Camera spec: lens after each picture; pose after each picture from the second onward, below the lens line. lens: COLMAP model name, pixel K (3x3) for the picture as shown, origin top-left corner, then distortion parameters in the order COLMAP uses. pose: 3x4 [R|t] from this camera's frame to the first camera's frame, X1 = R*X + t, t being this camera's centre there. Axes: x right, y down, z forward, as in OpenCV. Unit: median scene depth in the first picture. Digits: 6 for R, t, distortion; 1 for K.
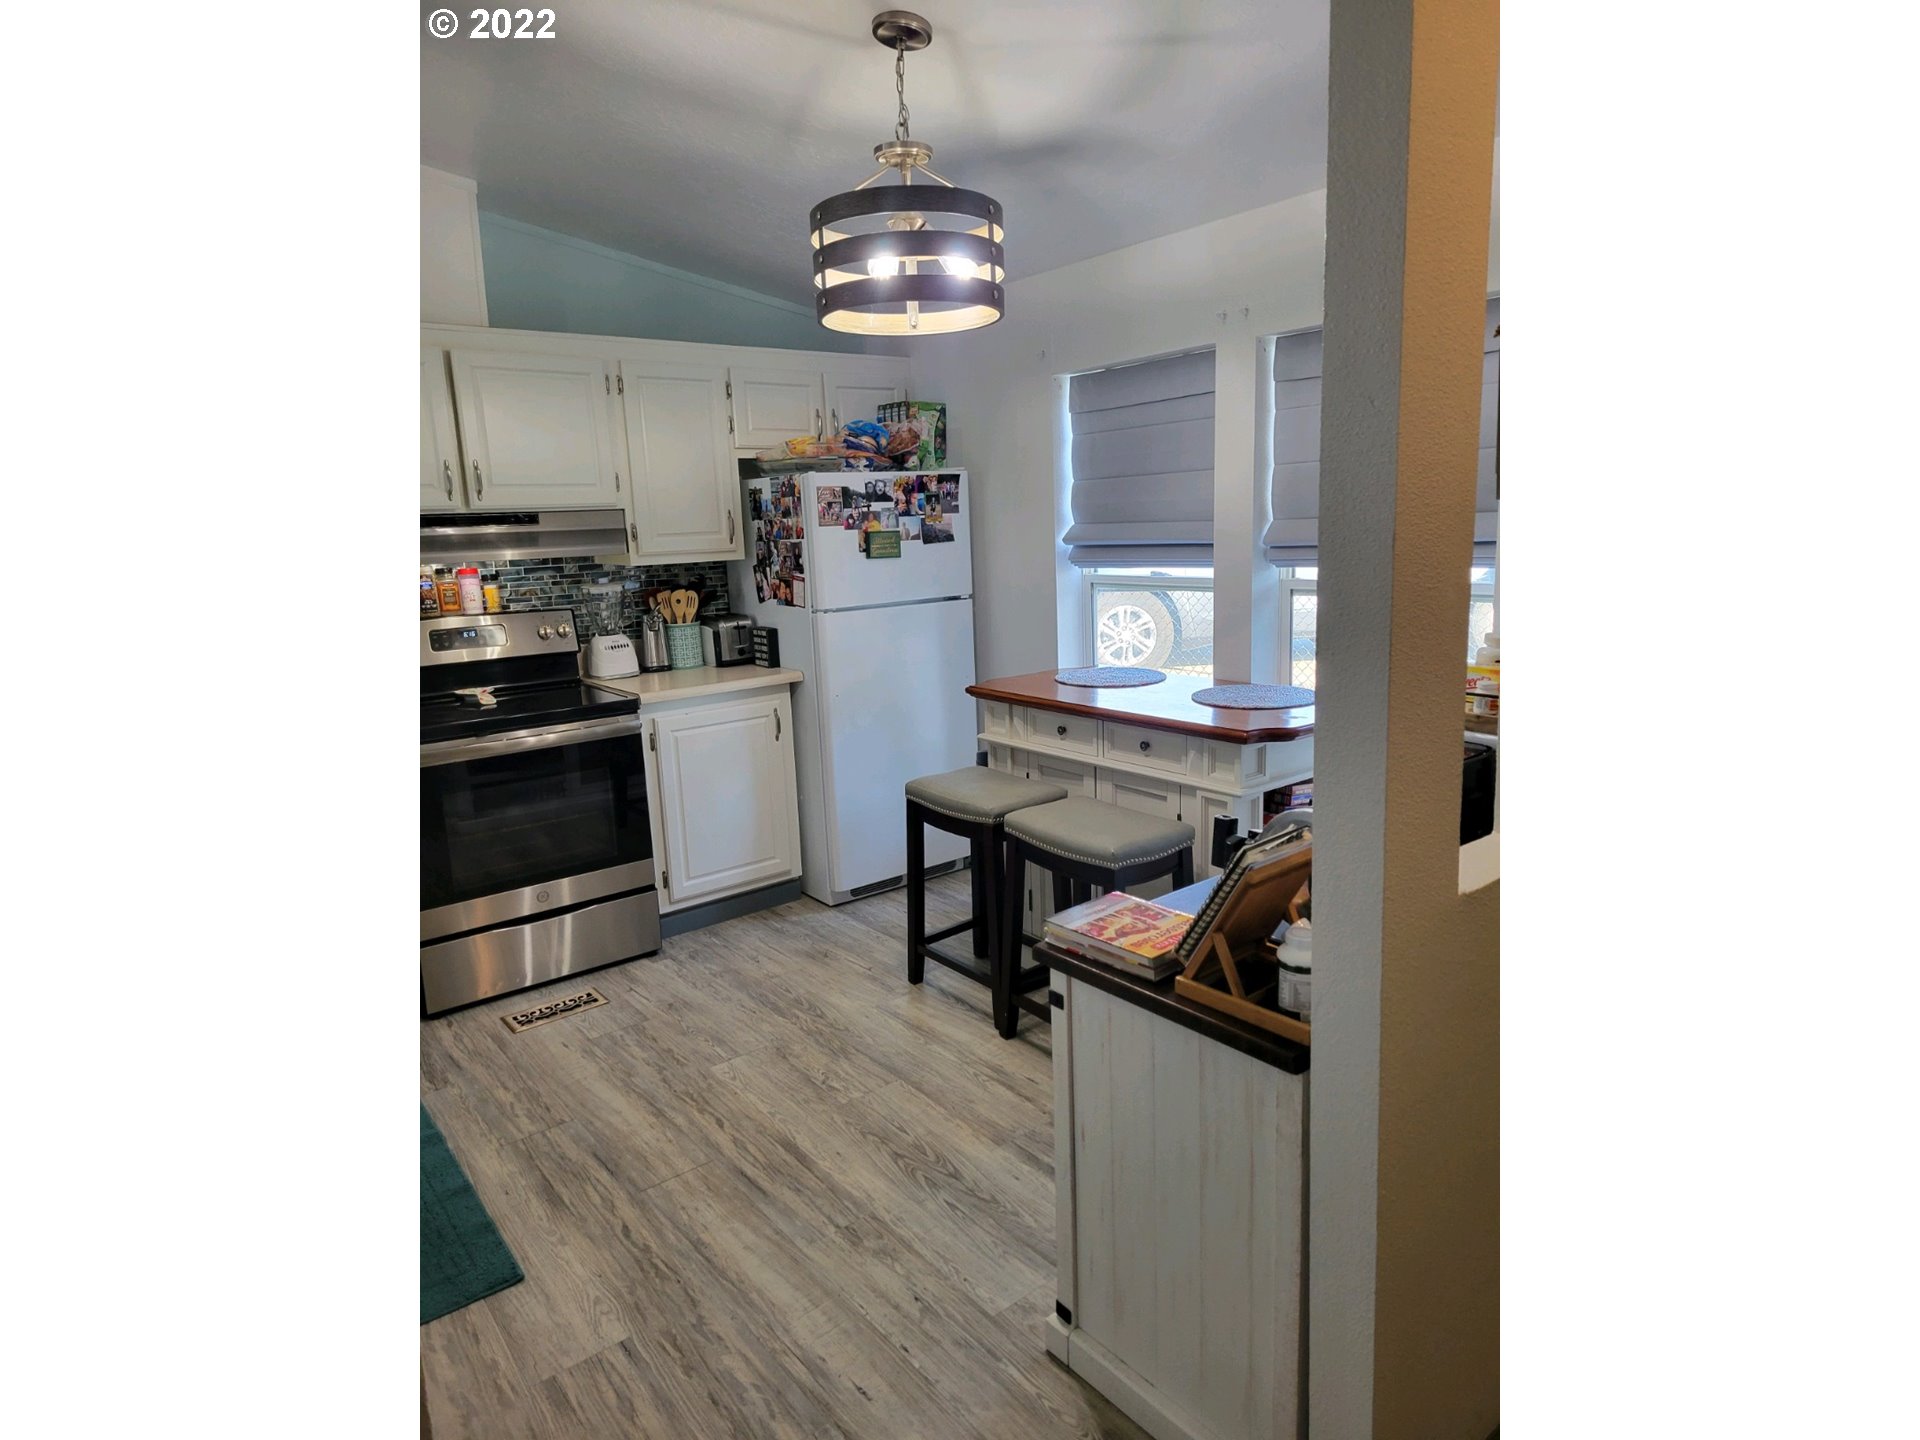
lens RADIAL K [[1118.4, 0, 972.9], [0, 1118.4, 716.7], [0, 0, 1]] dist [0.056343, -0.054661]
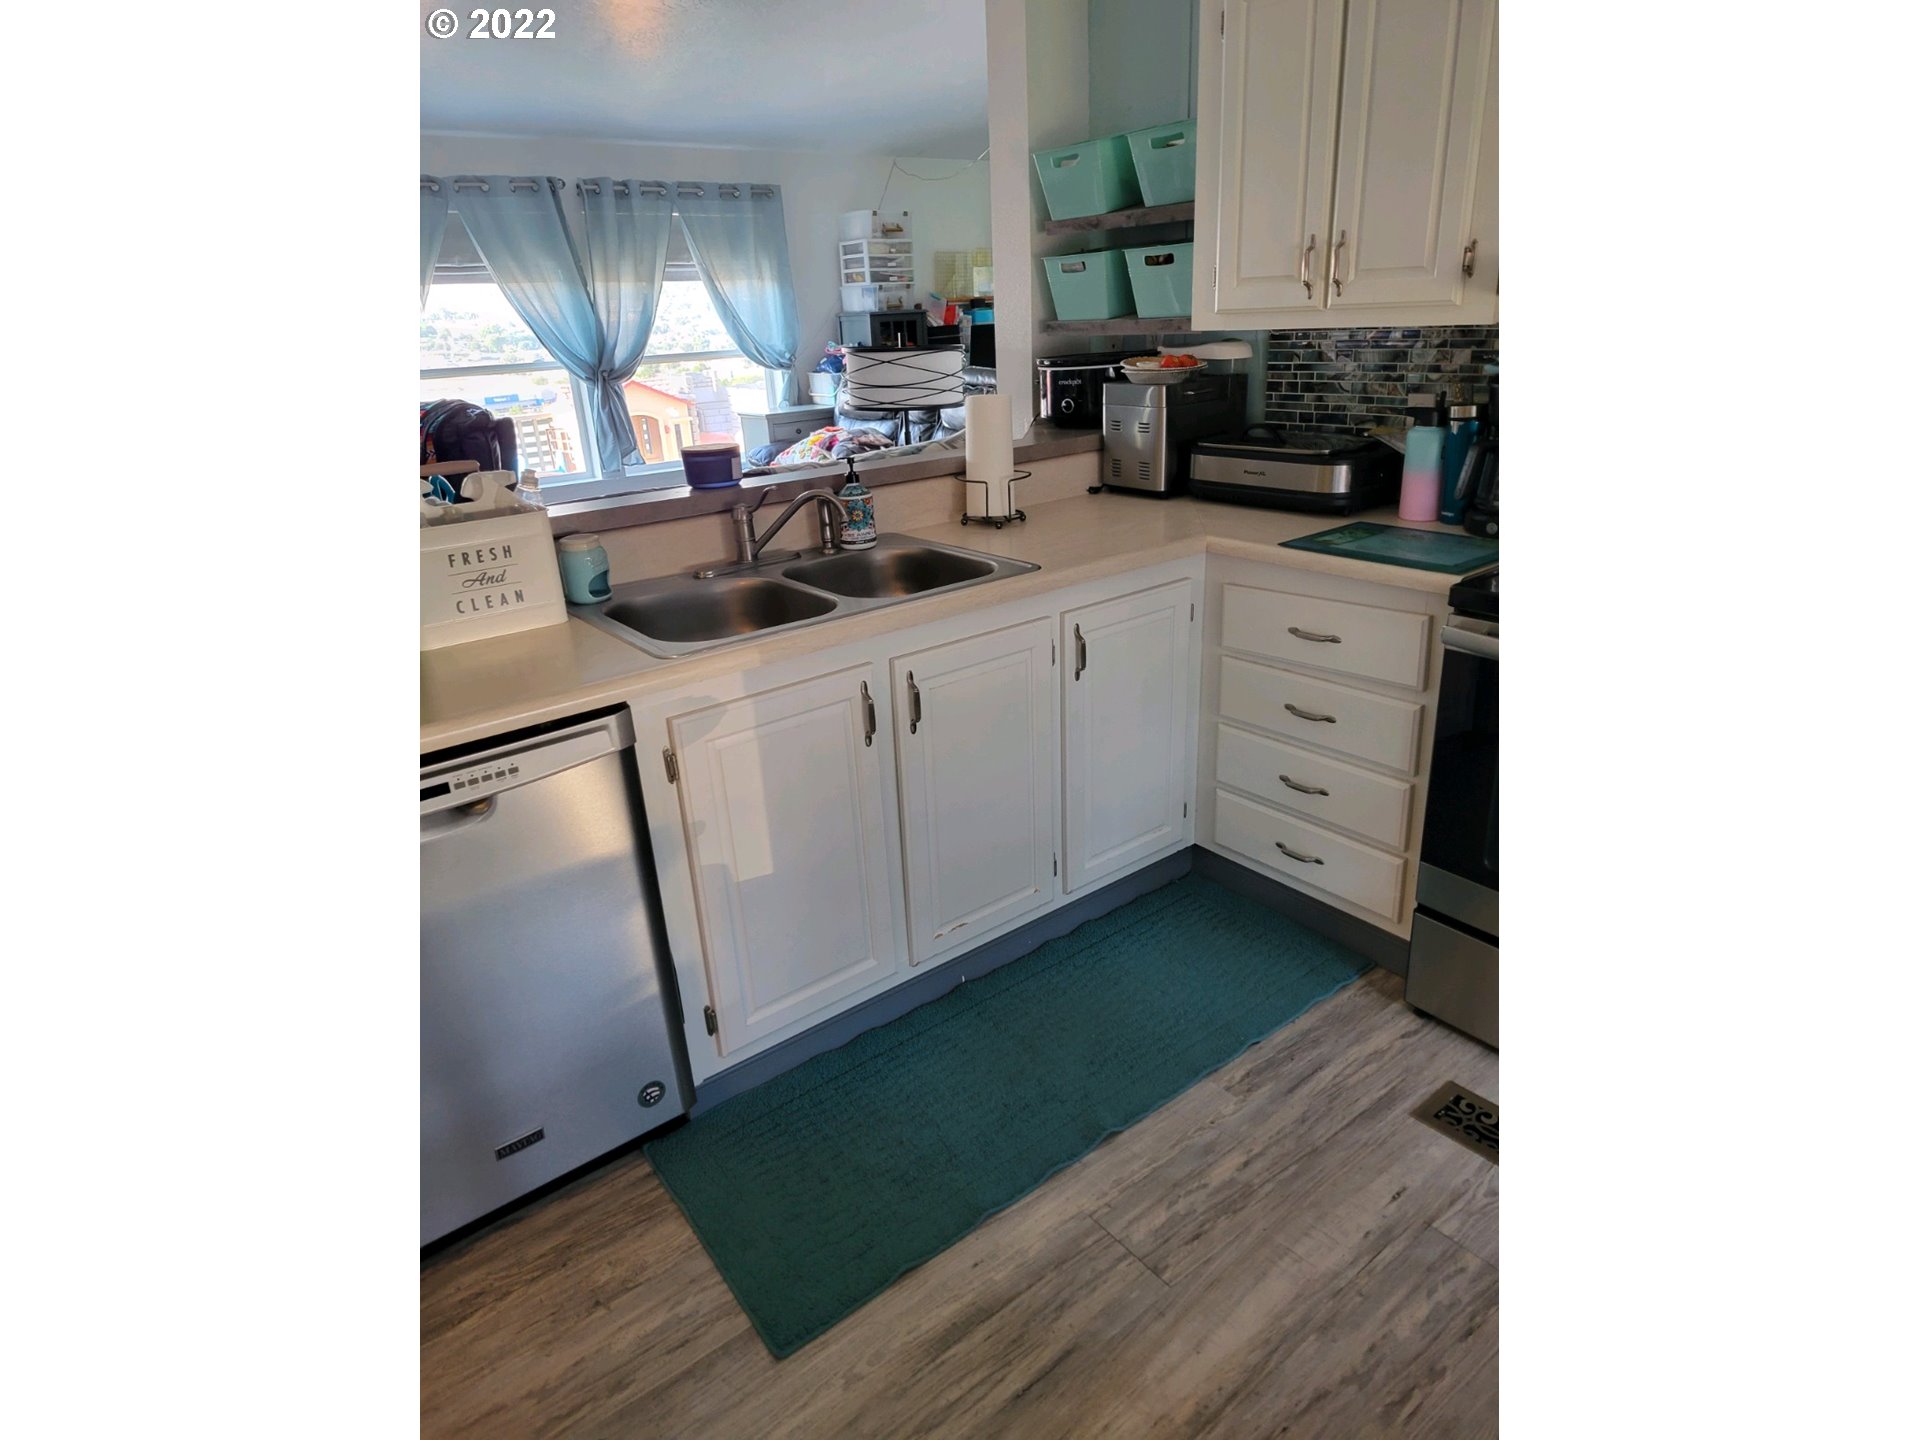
lens RADIAL K [[1078.1, 0, 949.5], [0, 1078.1, 704.4], [0, 0, 1]] dist [0.054018, -0.038786]
pose [[-0.024821, 0.386818, -0.921822, 0.052263], [-0.131191, 0.912871, 0.386595, -0.105783], [0.991046, 0.130531, 0.028089, 0.636262]]
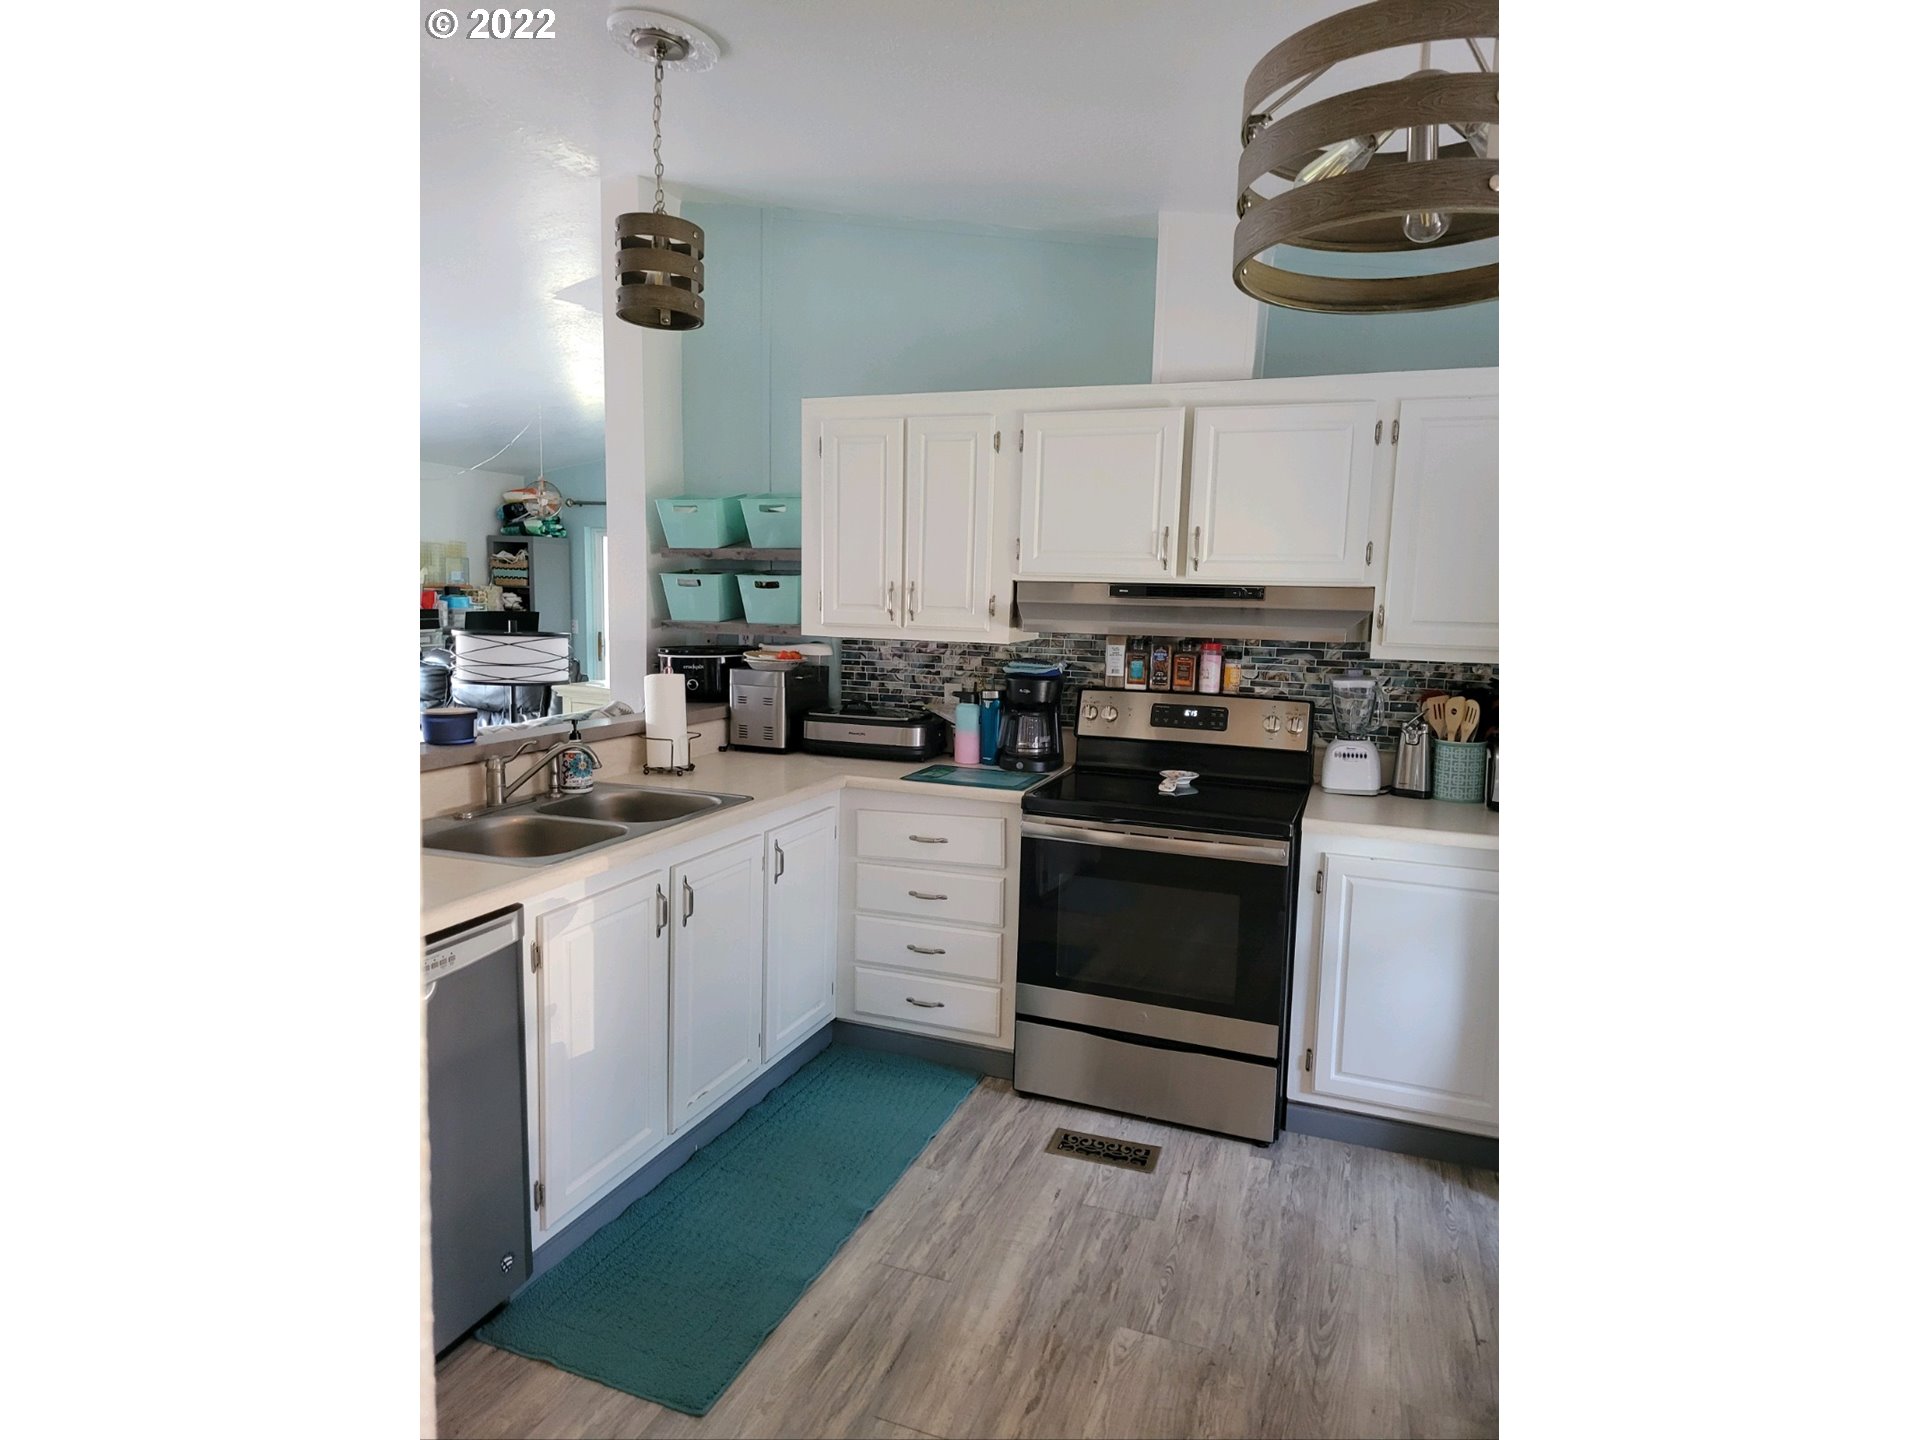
lens RADIAL K [[1085.0, 0, 953.2], [0, 1085.0, 712.3], [0, 0, 1]] dist [0.052052, -0.046747]
pose [[0.498215, 0.147632, -0.854393, 0.227002], [-0.199800, 0.978426, 0.052556, -0.085288], [0.843719, 0.144523, 0.516963, 0.391550]]
